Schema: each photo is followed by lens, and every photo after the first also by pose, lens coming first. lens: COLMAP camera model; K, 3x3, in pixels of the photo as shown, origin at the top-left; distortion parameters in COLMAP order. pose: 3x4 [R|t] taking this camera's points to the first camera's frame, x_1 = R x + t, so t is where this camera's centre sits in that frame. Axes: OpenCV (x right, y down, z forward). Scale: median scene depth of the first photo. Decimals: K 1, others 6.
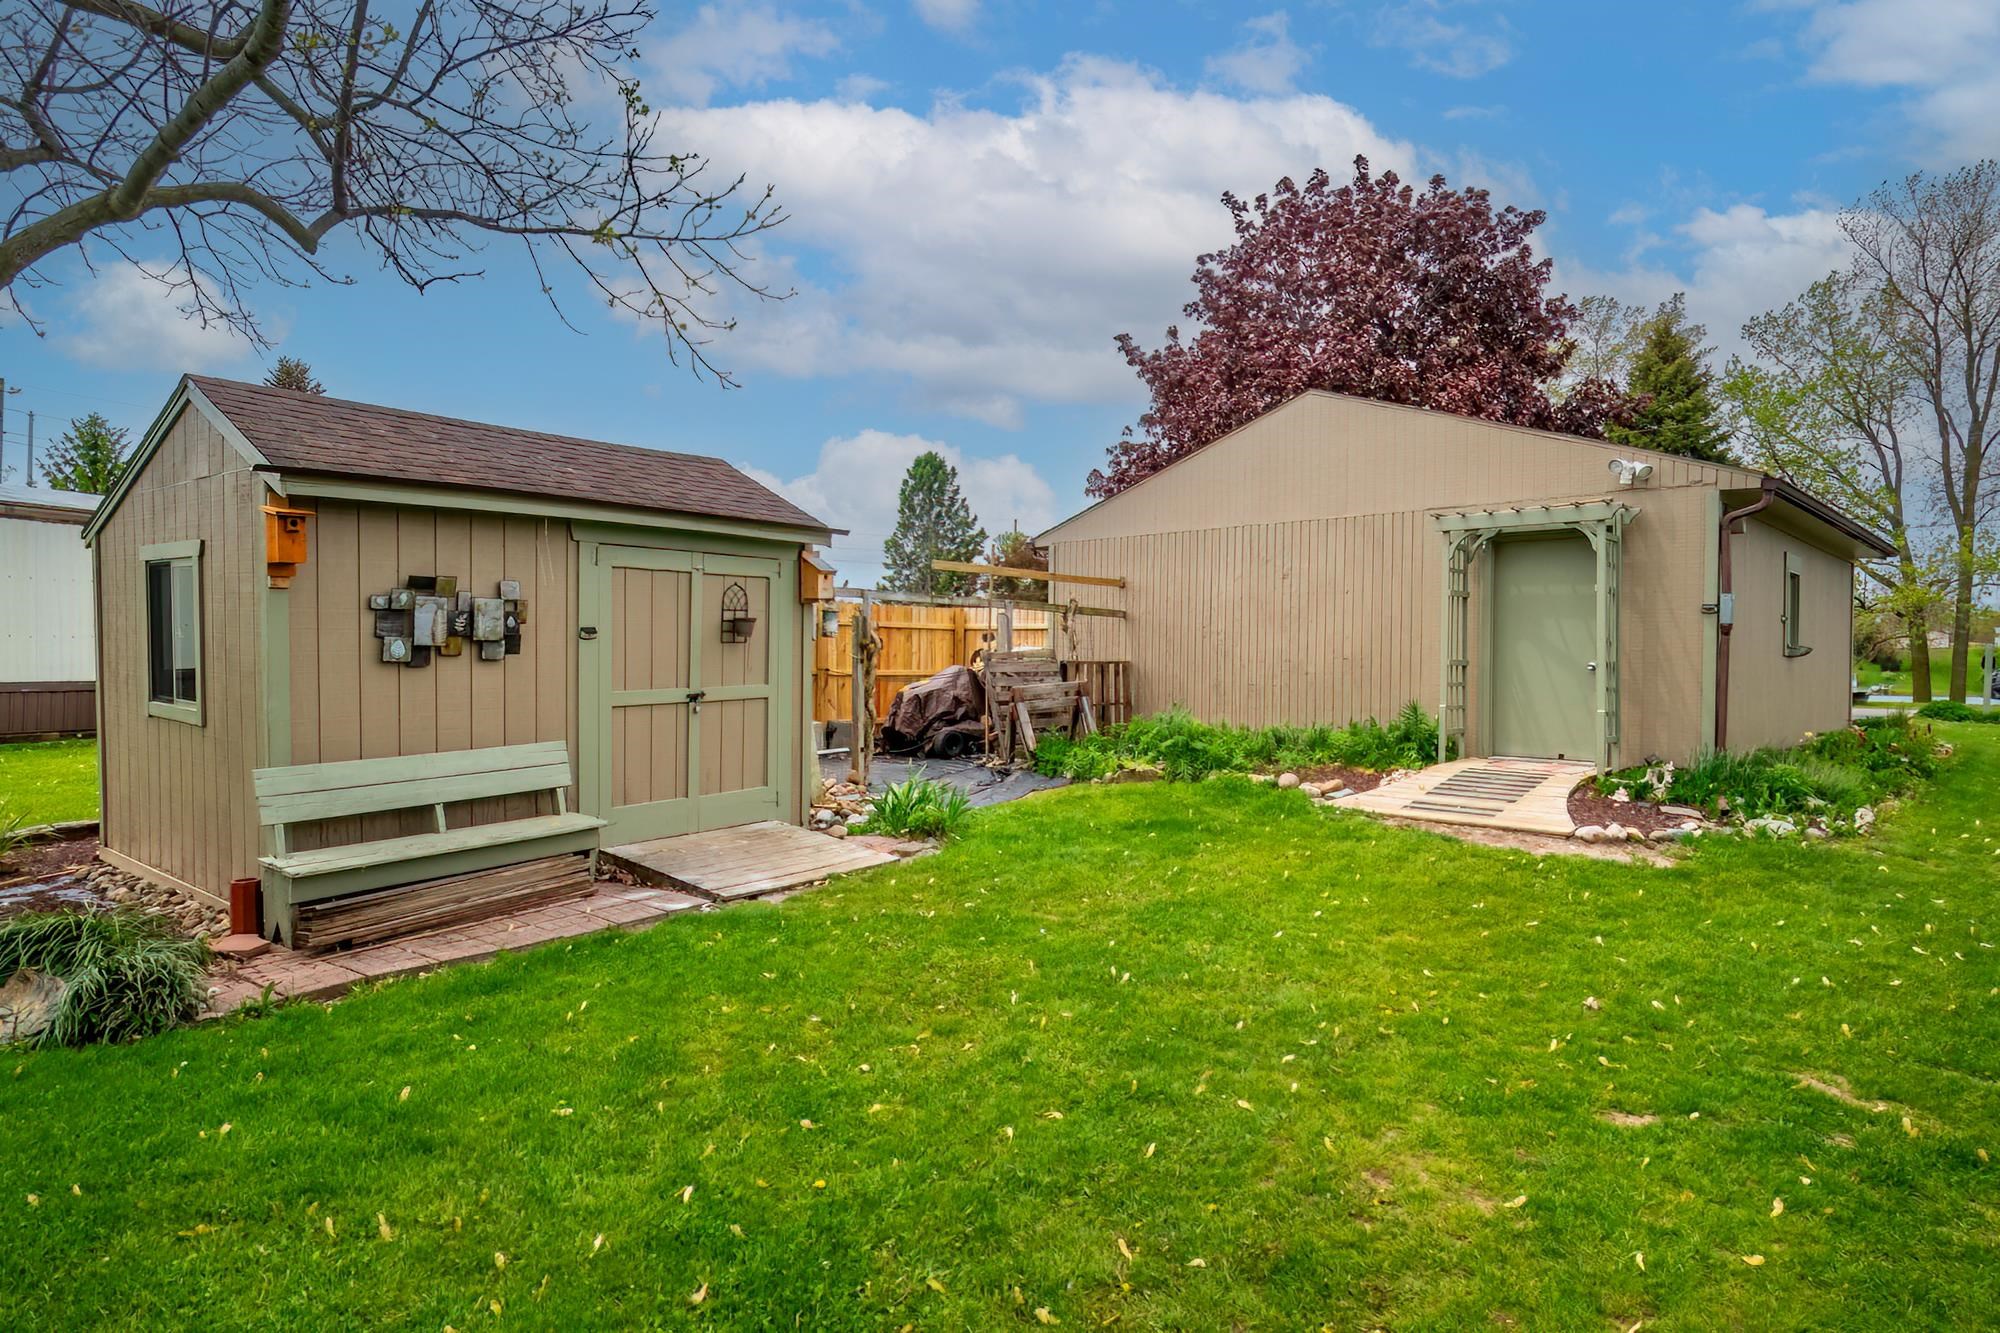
lens RADIAL K [[1053.8, 0, 1000.0], [0, 1053.8, 666.5], [0, 0, 1]] dist [0.001145, 0.000320]
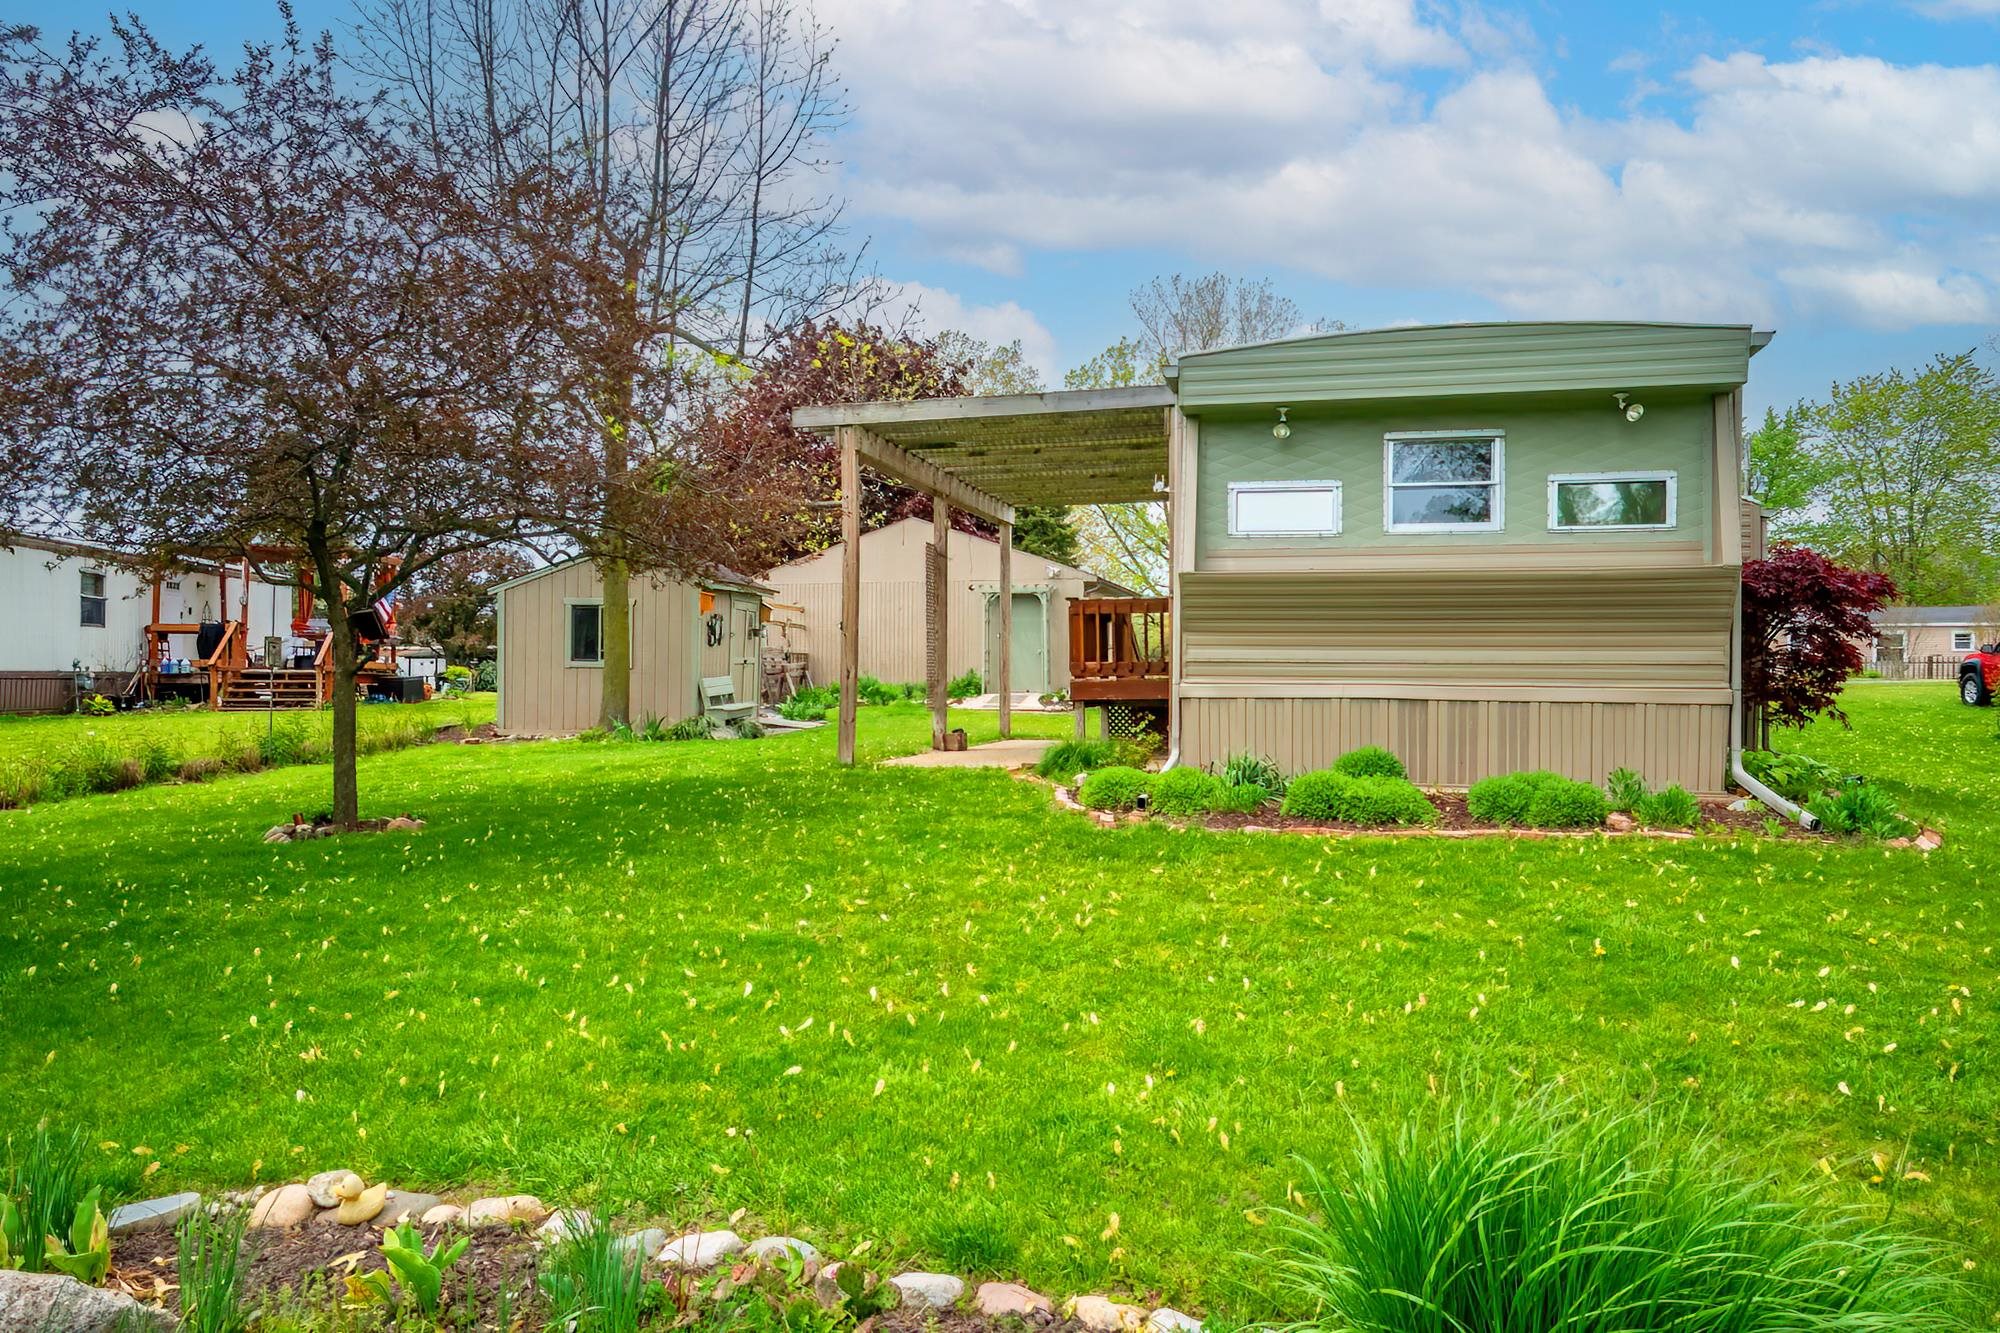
lens RADIAL K [[1441.5, 0, 1000.0], [0, 1441.5, 666.5], [0, 0, 1]] dist [-0.000287, -0.000034]
pose [[0.841062, -0.006555, 0.540899, -1.291683], [0.017447, 0.999735, -0.015014, 0.082510], [-0.540658, 0.022064, 0.840953, -1.711196]]
